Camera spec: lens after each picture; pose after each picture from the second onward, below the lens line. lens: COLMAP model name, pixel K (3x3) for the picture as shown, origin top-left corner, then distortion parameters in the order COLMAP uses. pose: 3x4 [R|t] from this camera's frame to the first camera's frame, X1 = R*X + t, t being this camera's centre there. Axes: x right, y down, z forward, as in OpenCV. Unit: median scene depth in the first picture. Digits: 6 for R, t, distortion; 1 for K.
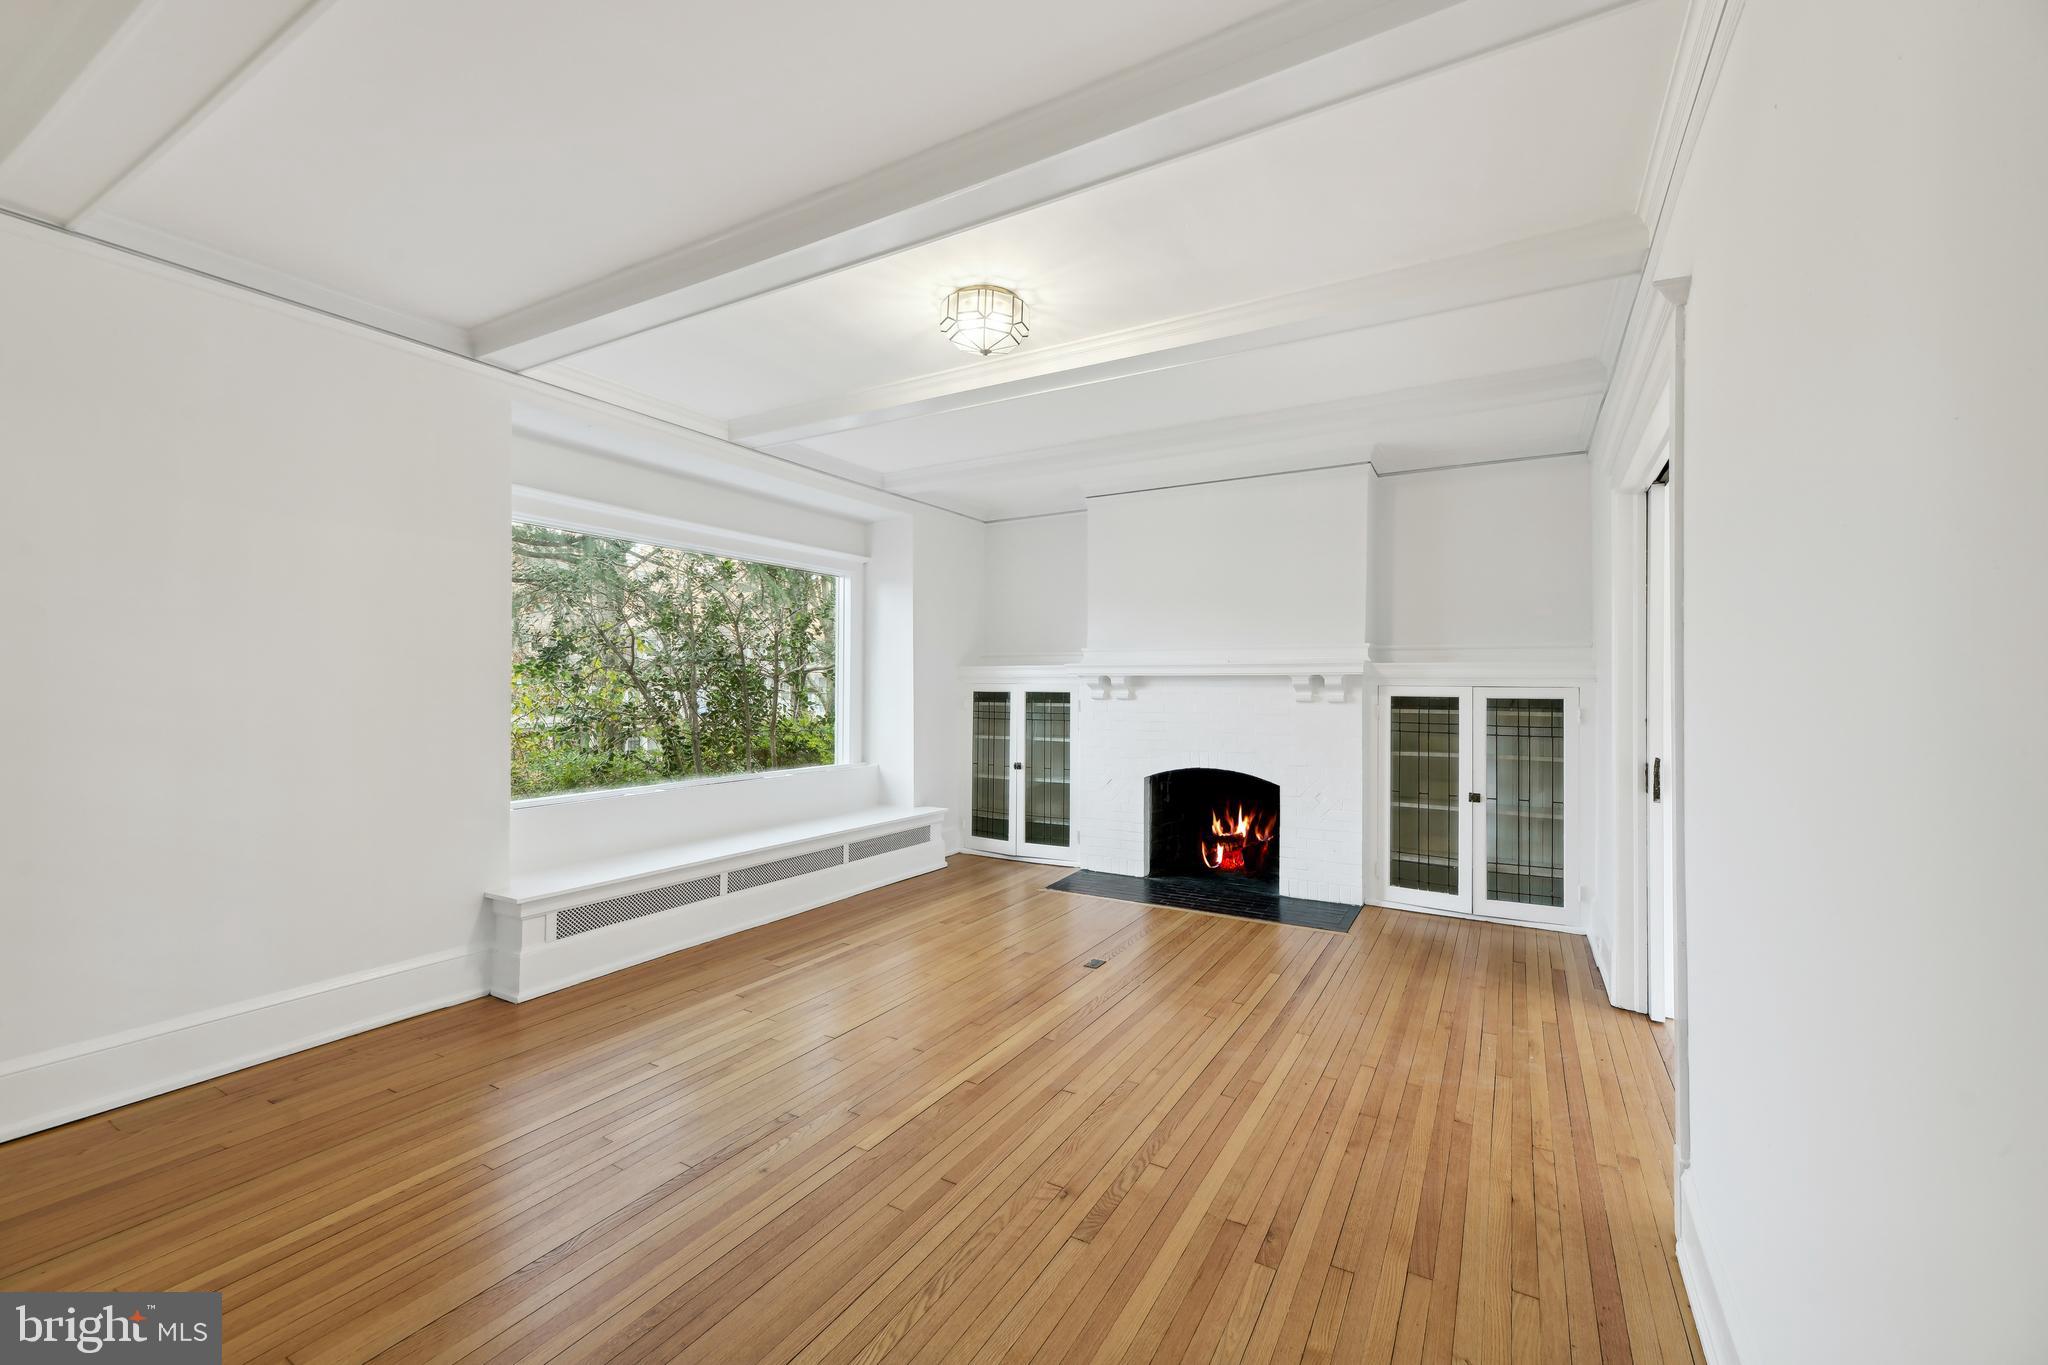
lens RADIAL K [[827.8, 0, 1020.9], [0, 827.8, 678.8], [0, 0, 1]] dist [0.012854, -0.003500]
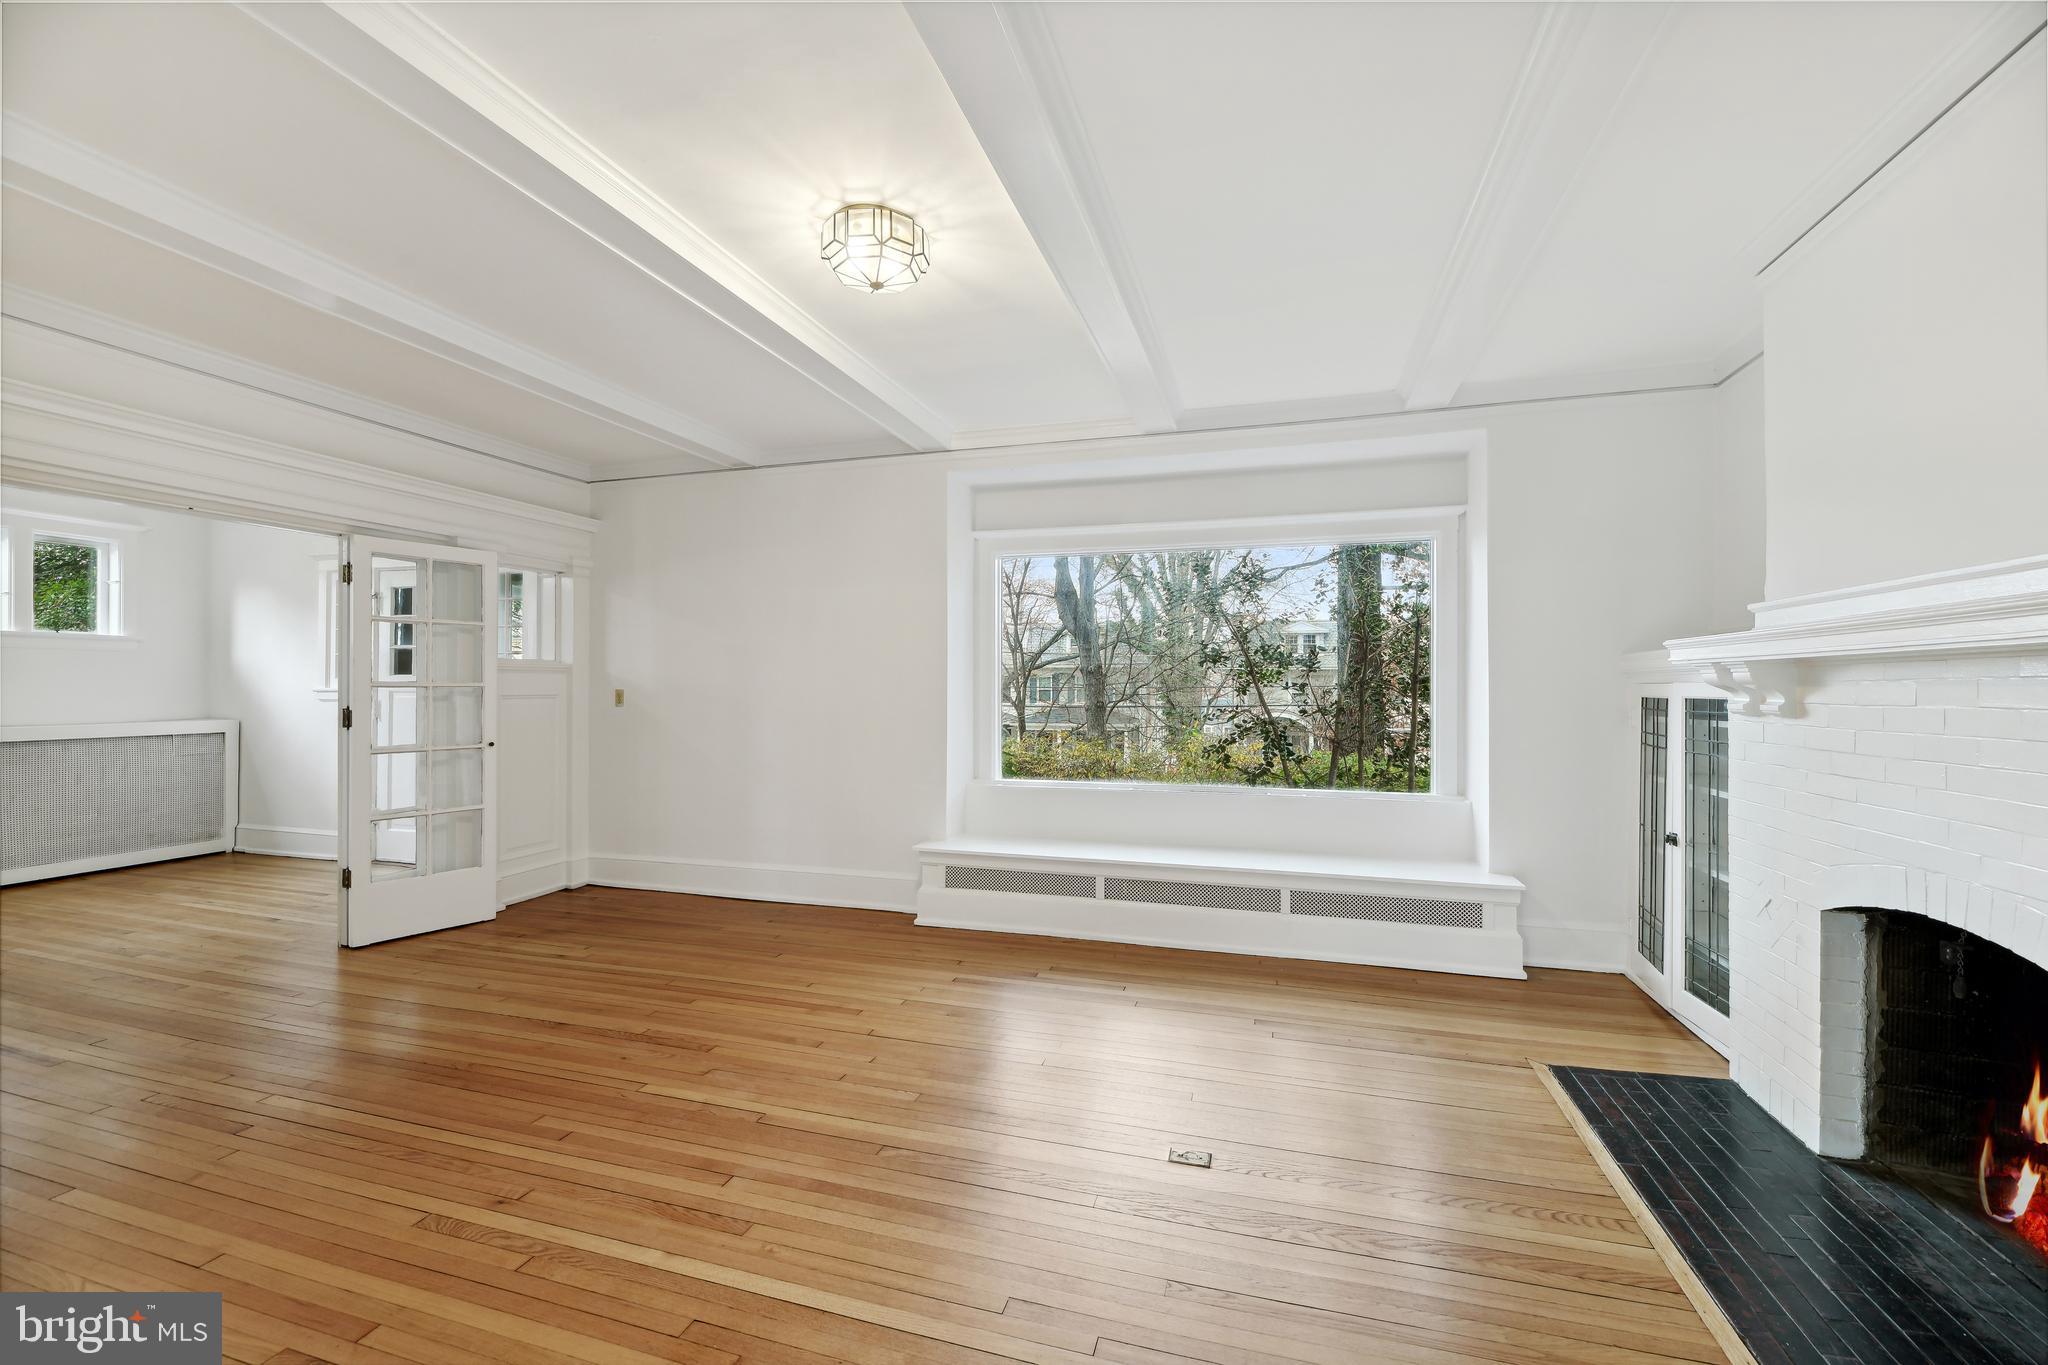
lens RADIAL K [[827.8, 0, 1033.7], [0, 827.8, 681.6], [0, 0, 1]] dist [0.012854, -0.003500]
pose [[0.232729, -0.010450, -0.972486, 0.558448], [0.012642, 0.999890, -0.007719, 0.008323], [0.972459, -0.010498, 0.232835, 0.662278]]
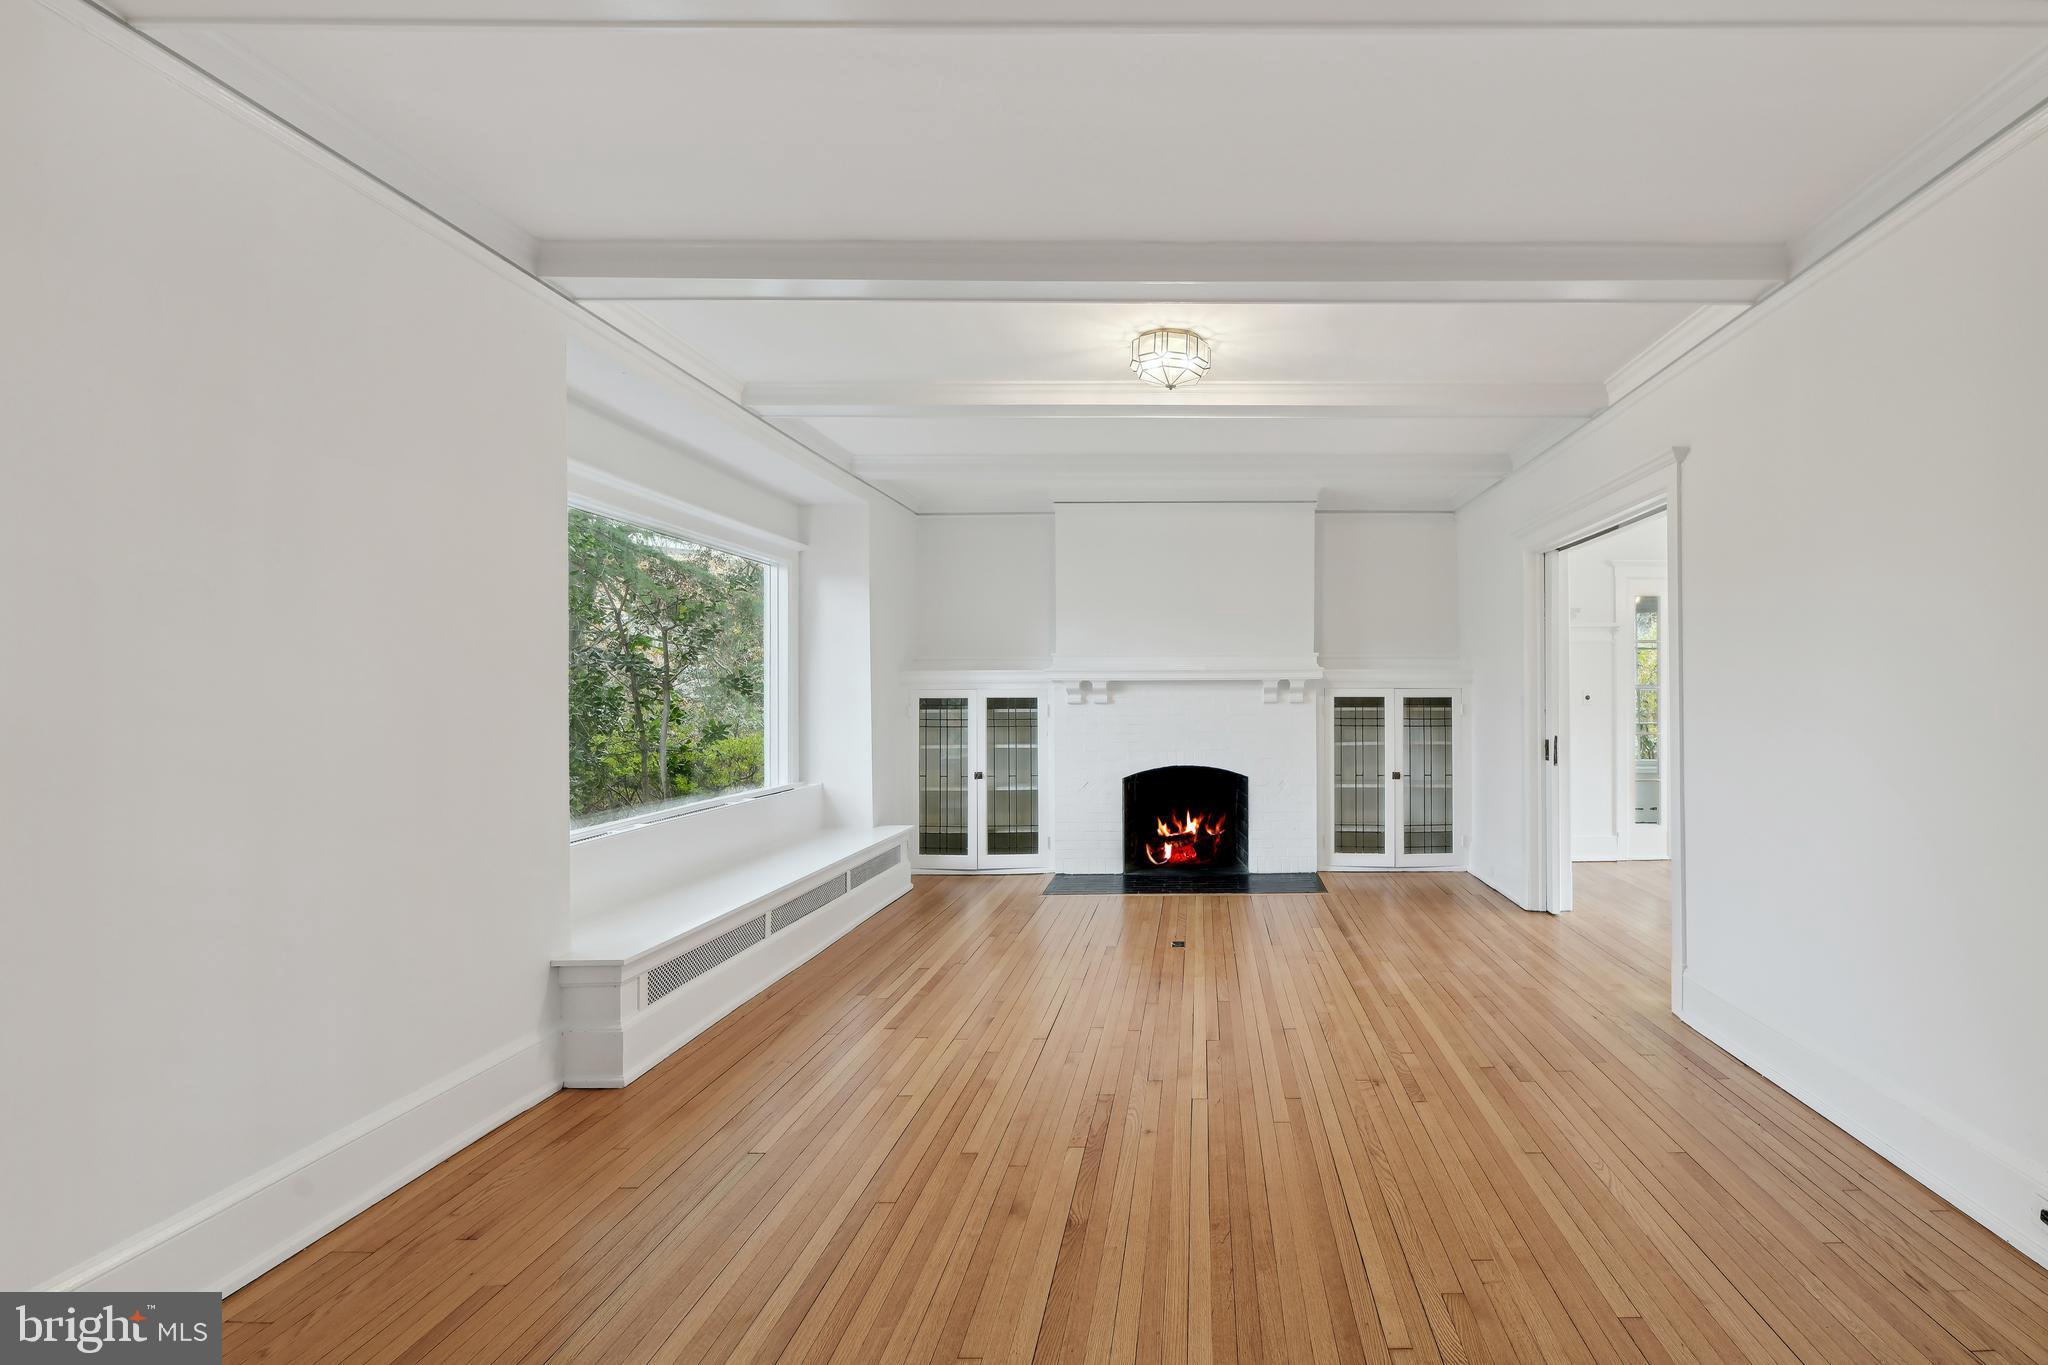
lens RADIAL K [[896.9, 0, 1199.0], [0, 896.9, 683.3], [0, 0, 1]] dist [-0.014650, -0.000542]
pose [[0.858313, -0.004124, 0.513110, -0.425881], [0.004197, 0.999991, 0.001017, -0.001176], [-0.513109, 0.001281, 0.858322, -0.023860]]
